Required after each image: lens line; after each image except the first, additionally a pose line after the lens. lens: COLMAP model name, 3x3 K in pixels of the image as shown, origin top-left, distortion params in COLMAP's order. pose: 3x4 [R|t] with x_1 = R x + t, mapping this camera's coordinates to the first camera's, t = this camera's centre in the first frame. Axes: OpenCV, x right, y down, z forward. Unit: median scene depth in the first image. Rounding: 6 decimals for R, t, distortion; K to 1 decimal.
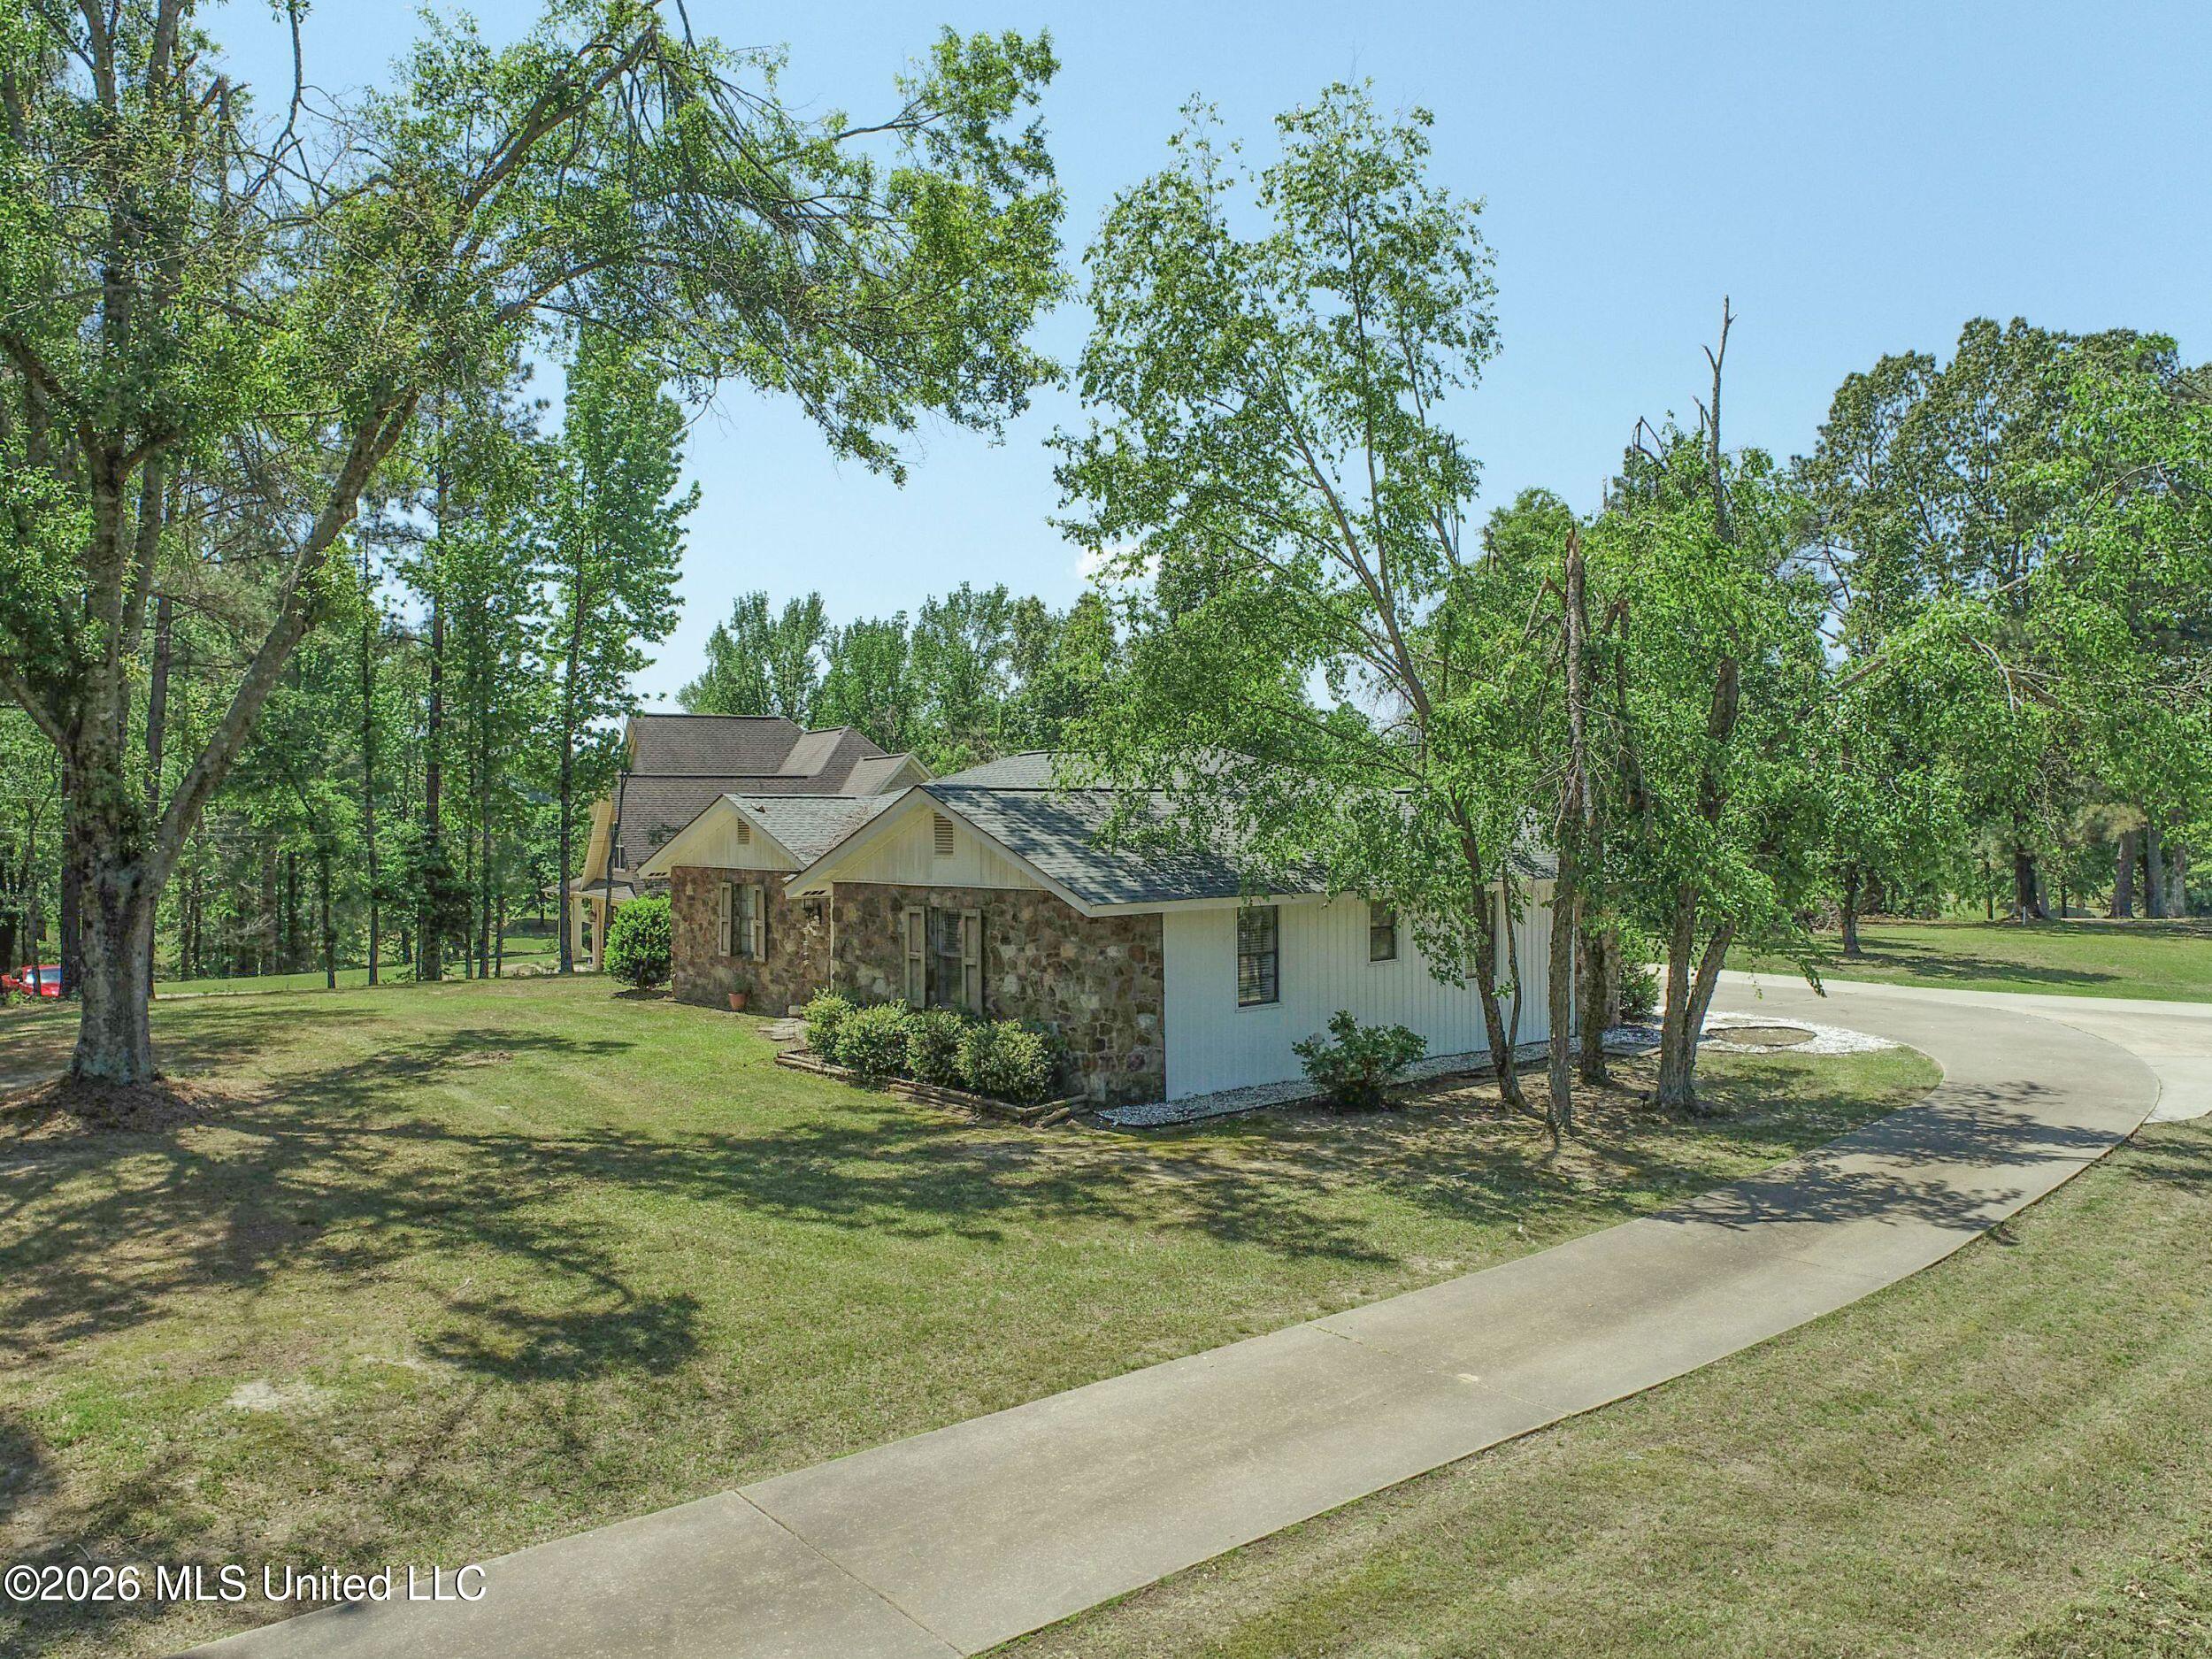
lens RADIAL K [[1684.7, 0, 1082.3], [0, 1684.7, 824.7], [0, 0, 1]] dist [-0.007092, -0.001749]
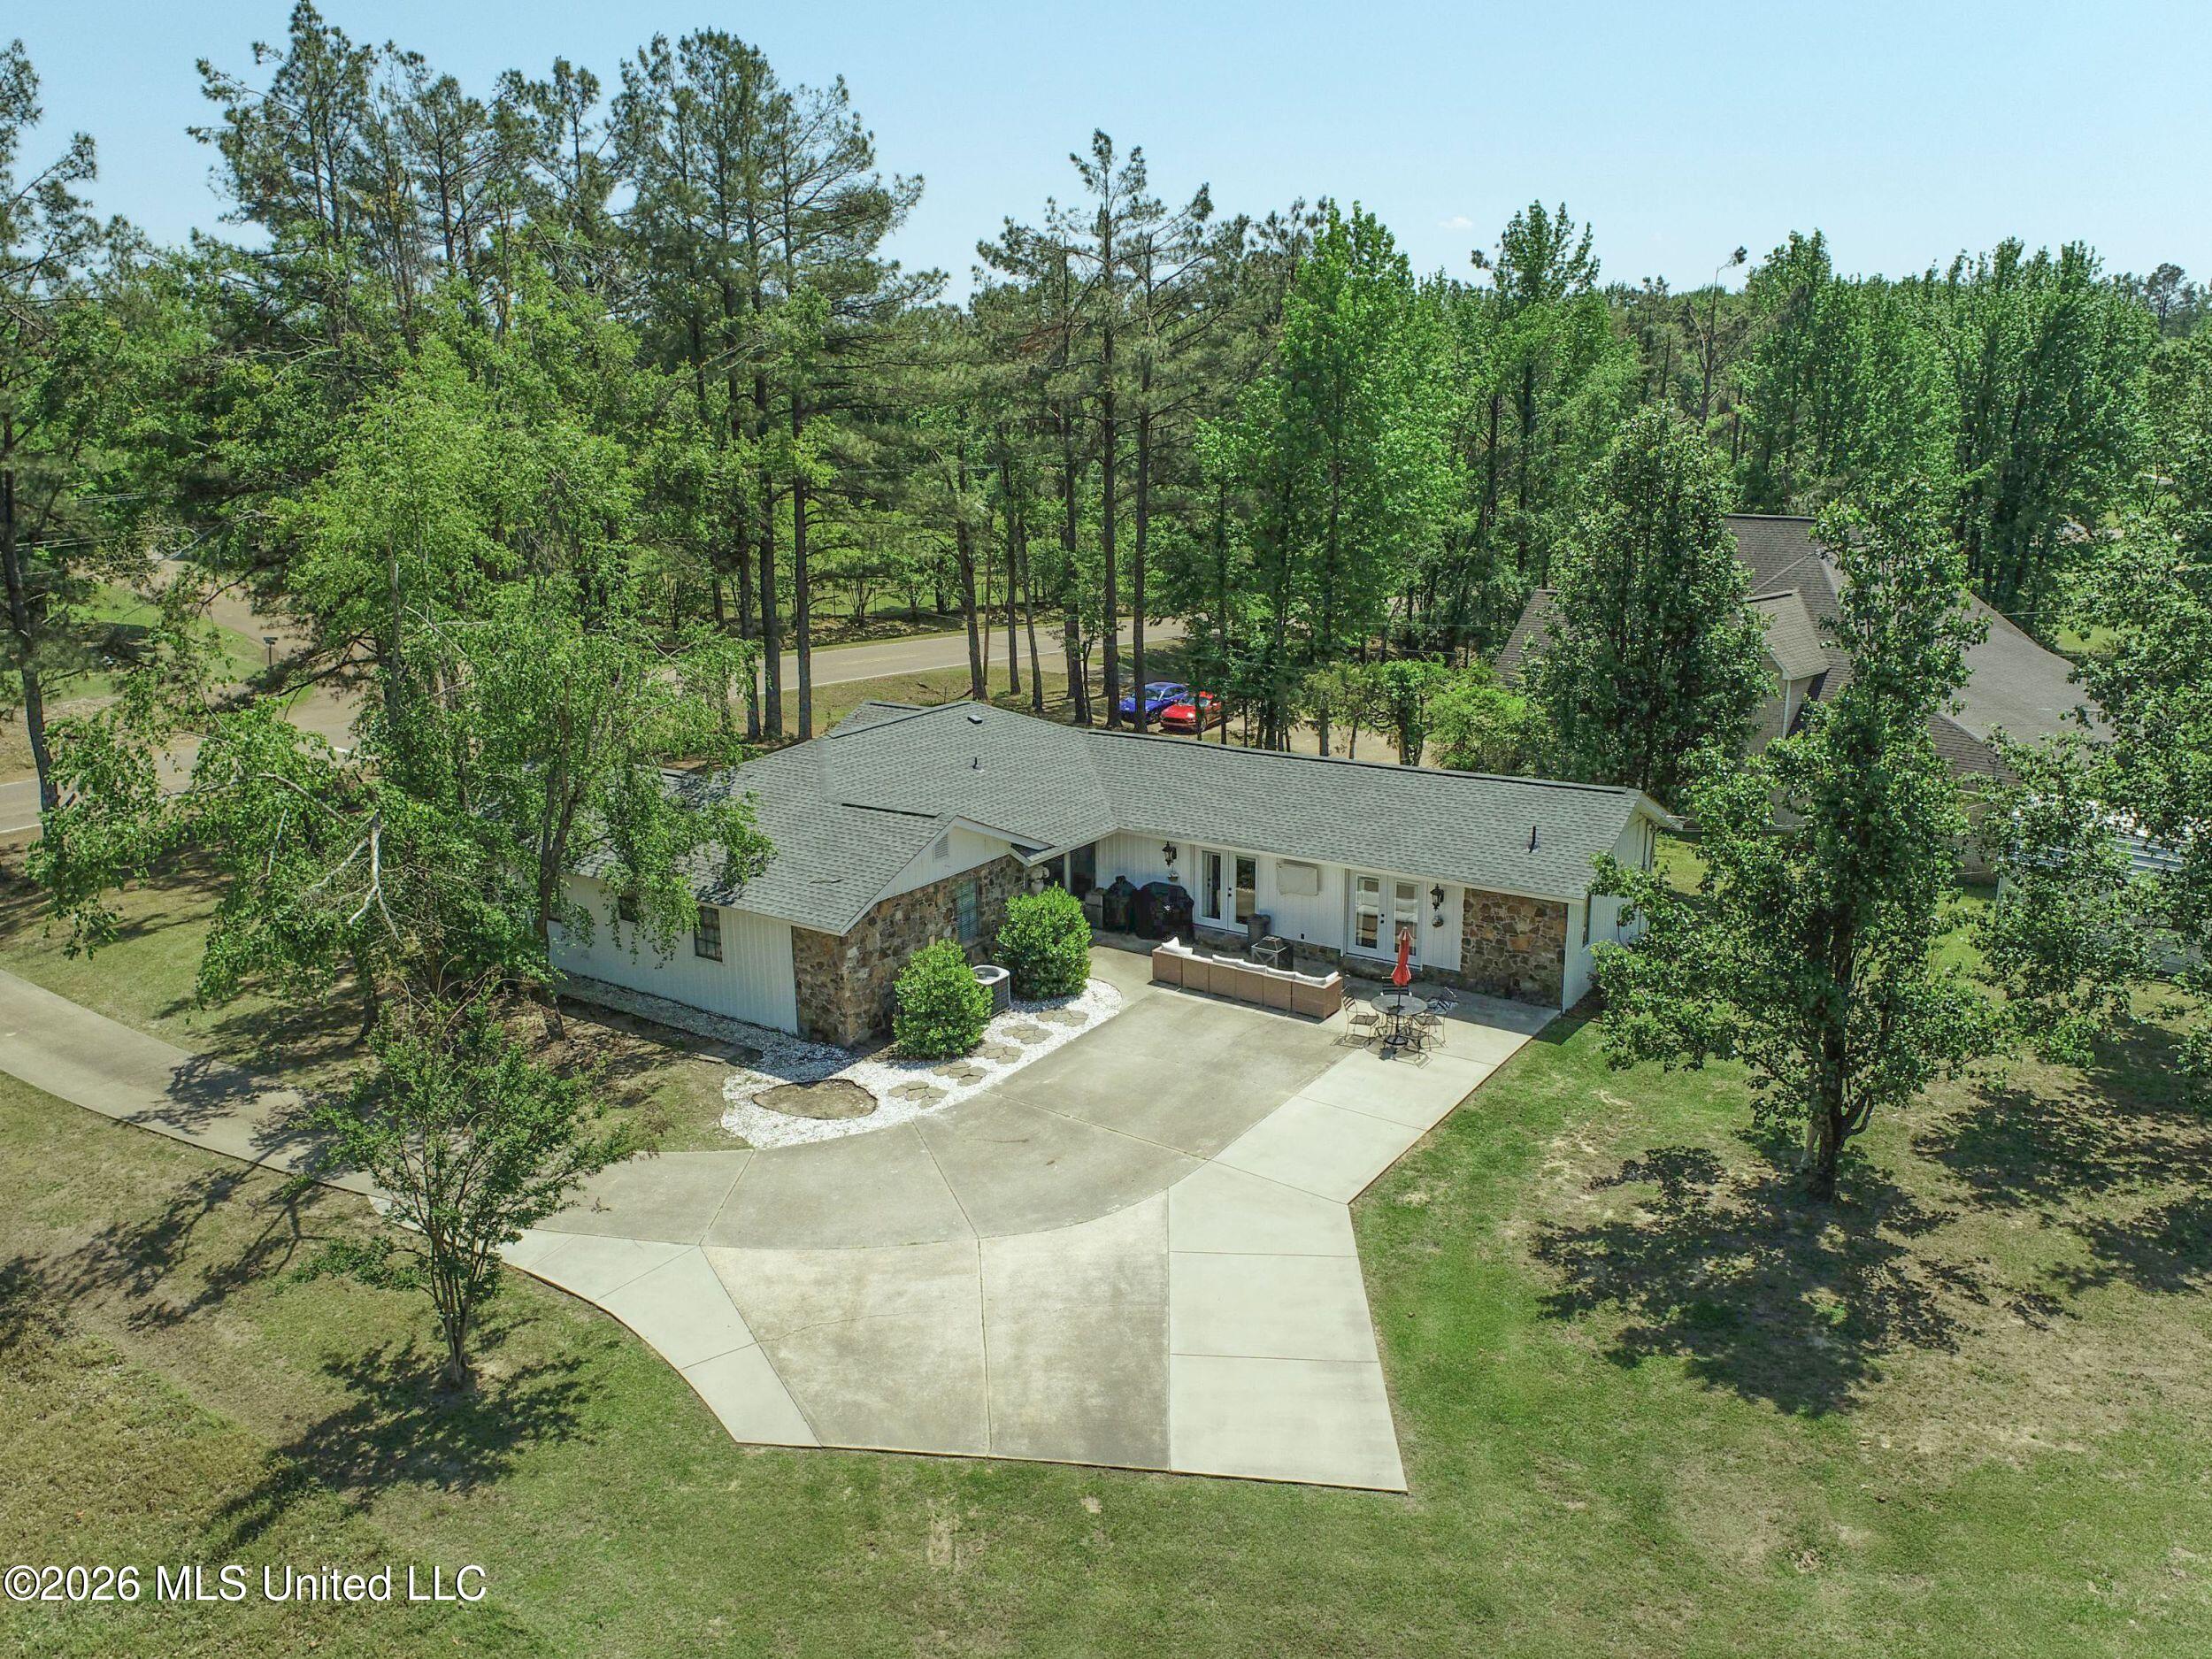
lens RADIAL K [[1663.7, 0, 1106.0], [0, 1663.7, 829.5], [0, 0, 1]] dist [-0.006354, 0.004751]
pose [[0.273394, 0.241883, -0.930993, 1.605805], [0.001167, 0.967783, 0.251784, -0.350847], [0.961901, -0.069923, 0.264304, 1.020768]]
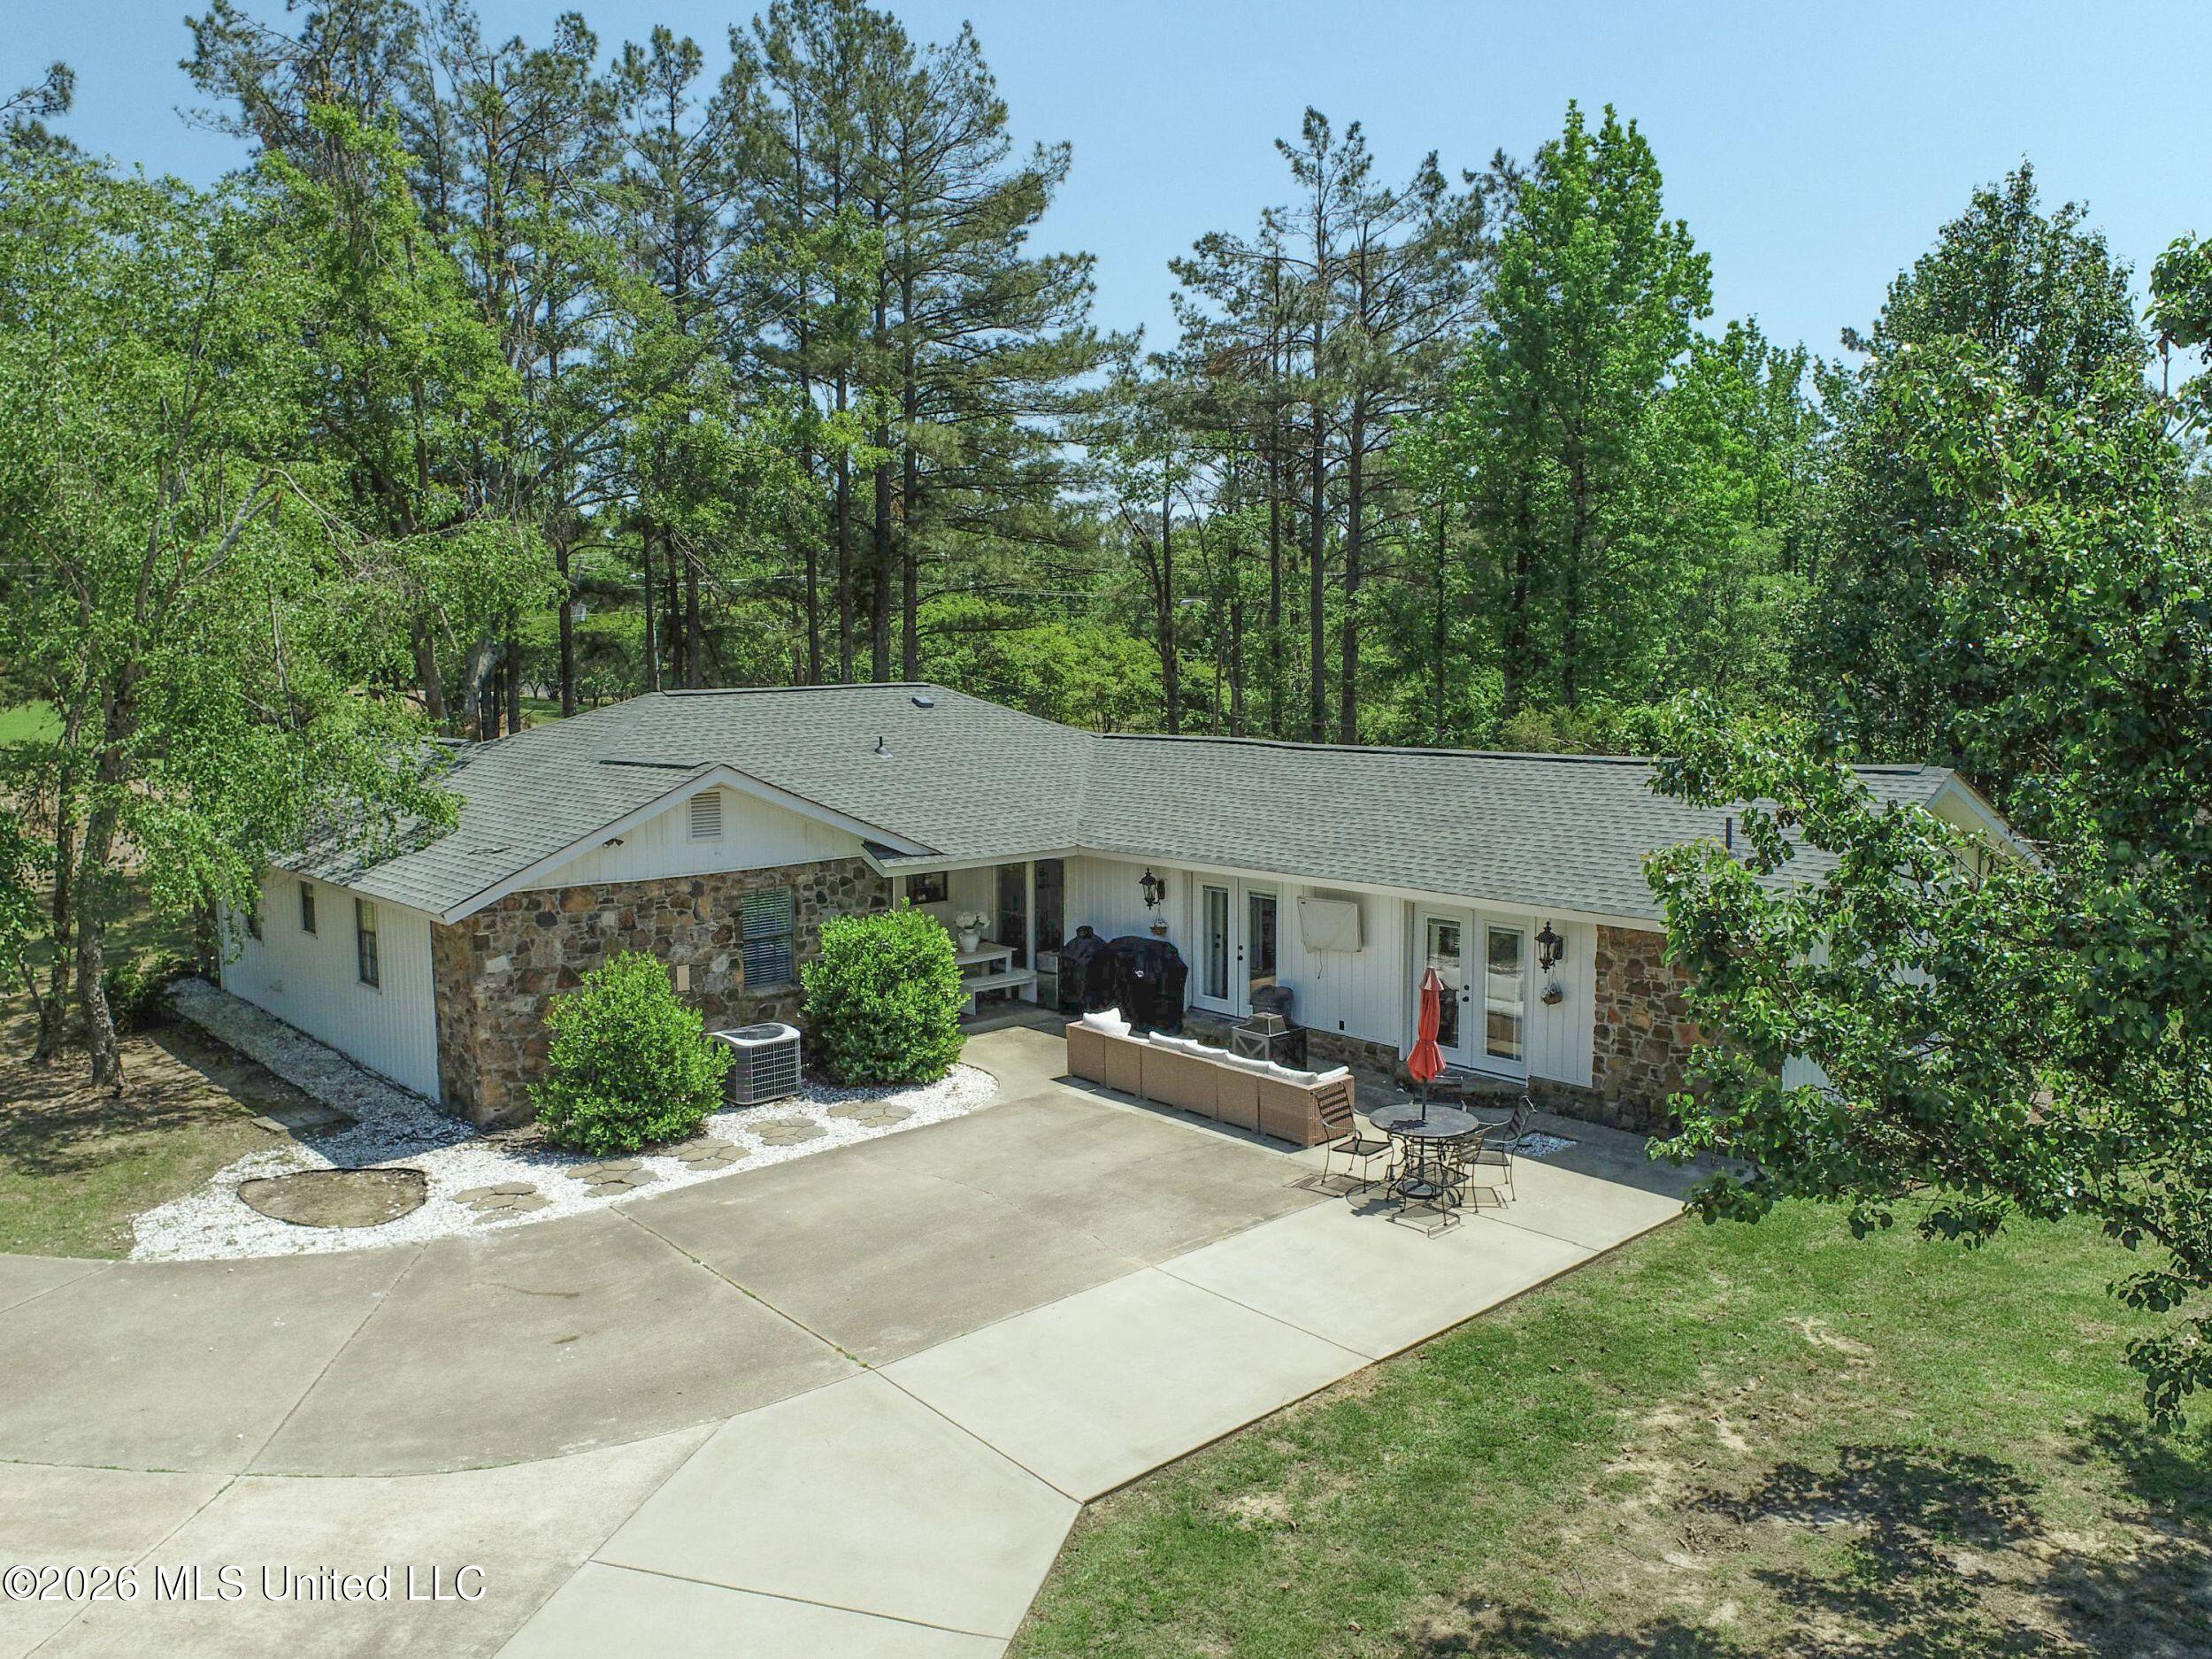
lens RADIAL K [[1671.0, 0, 1103.6], [0, 1671.0, 824.1], [0, 0, 1]] dist [-0.008255, -0.008072]
pose [[0.035784, 0.111996, -0.993064, 1.149467], [-0.002331, 0.993707, 0.111984, -0.087101], [0.999357, -0.001693, 0.035820, 1.419725]]
